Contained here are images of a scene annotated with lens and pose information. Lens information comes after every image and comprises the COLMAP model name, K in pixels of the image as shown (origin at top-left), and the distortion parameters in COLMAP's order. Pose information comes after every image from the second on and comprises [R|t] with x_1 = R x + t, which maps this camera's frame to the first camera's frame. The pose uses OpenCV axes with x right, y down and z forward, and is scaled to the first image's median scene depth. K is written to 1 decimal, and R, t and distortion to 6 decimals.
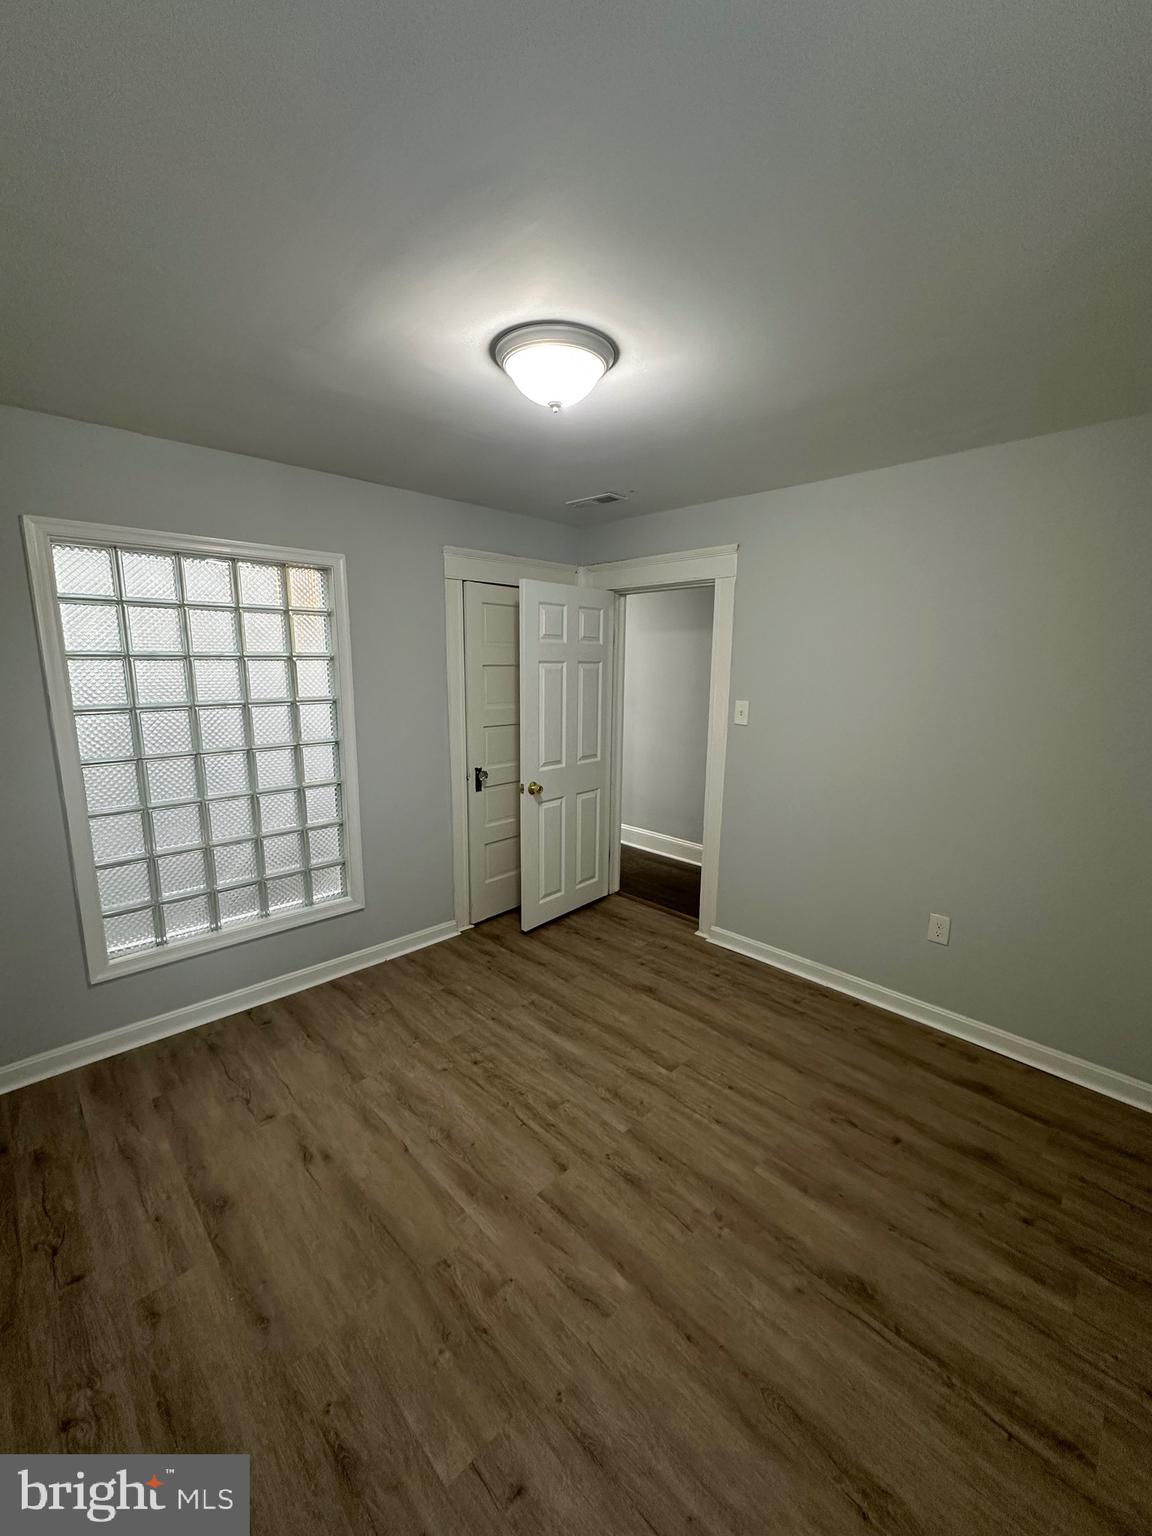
lens RADIAL K [[607.7, 0, 576.0], [0, 607.7, 768.0], [0, 0, 1]] dist [-0.001208, -0.000405]
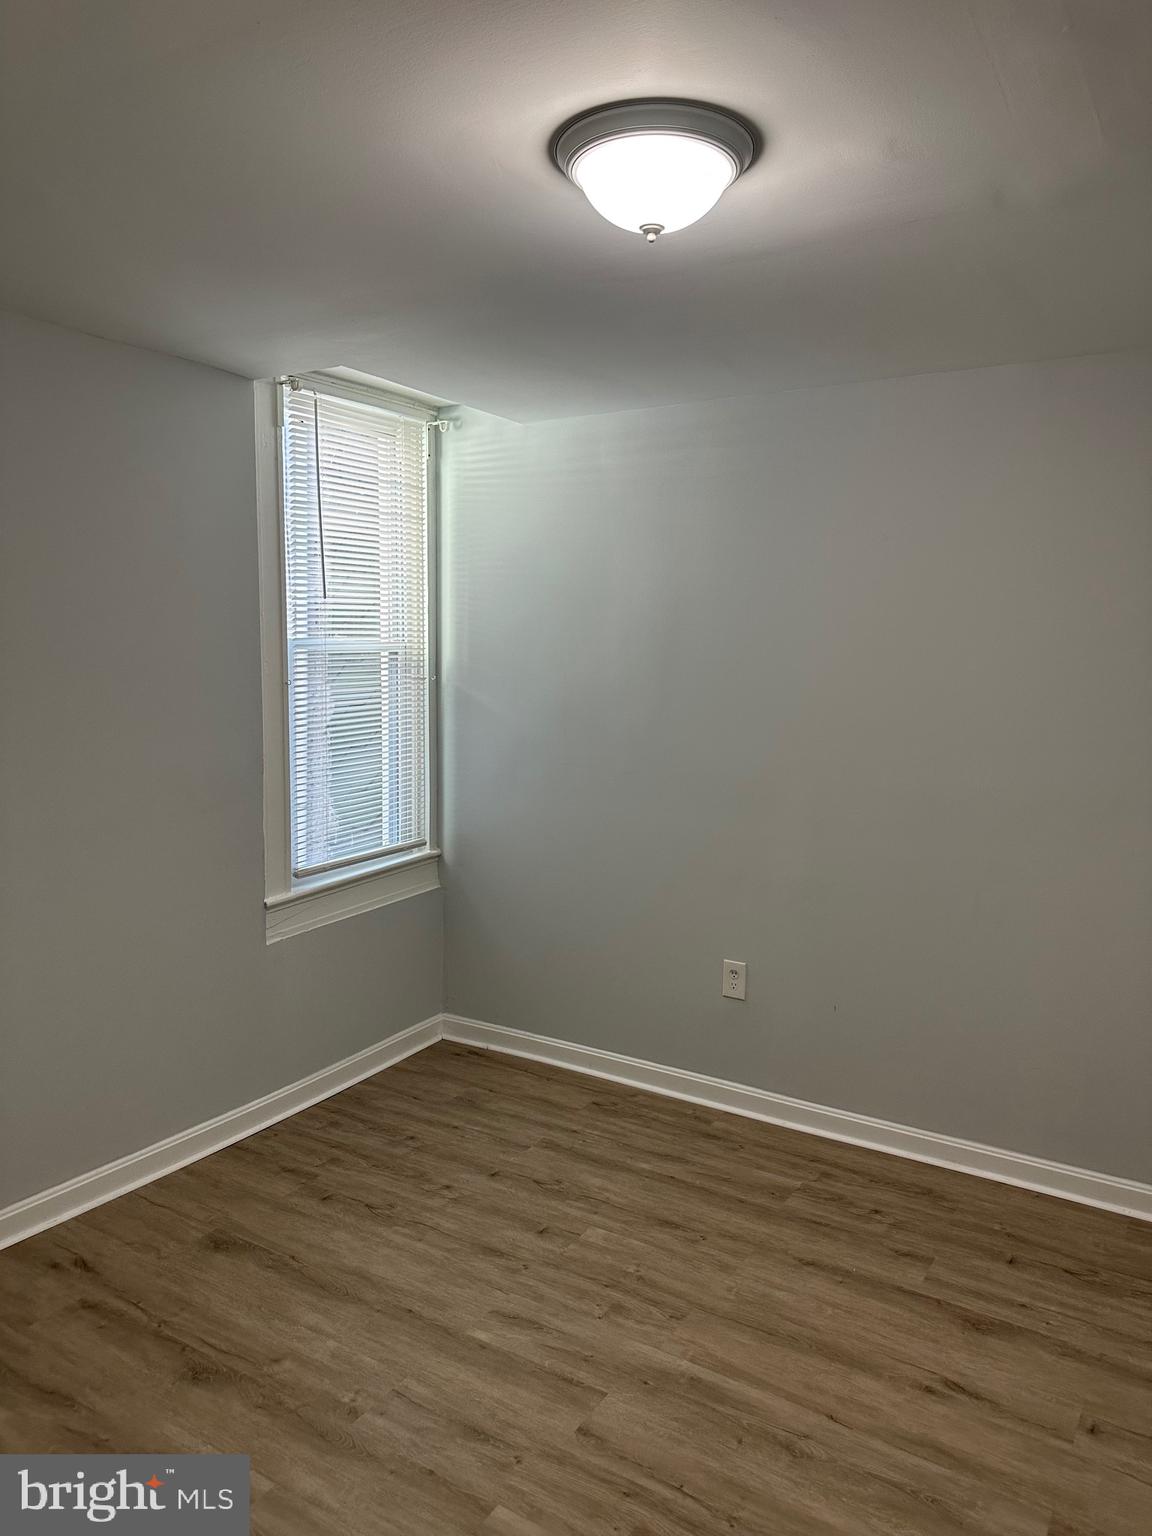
lens RADIAL K [[1077.9, 0, 576.0], [0, 1077.9, 768.0], [0, 0, 1]] dist [0.061188, -0.065379]
pose [[-0.971860, 0.001194, -0.235555, 0.299916], [-0.066104, 0.958423, 0.277590, -0.389911], [0.226093, 0.285350, -0.931374, 2.178190]]
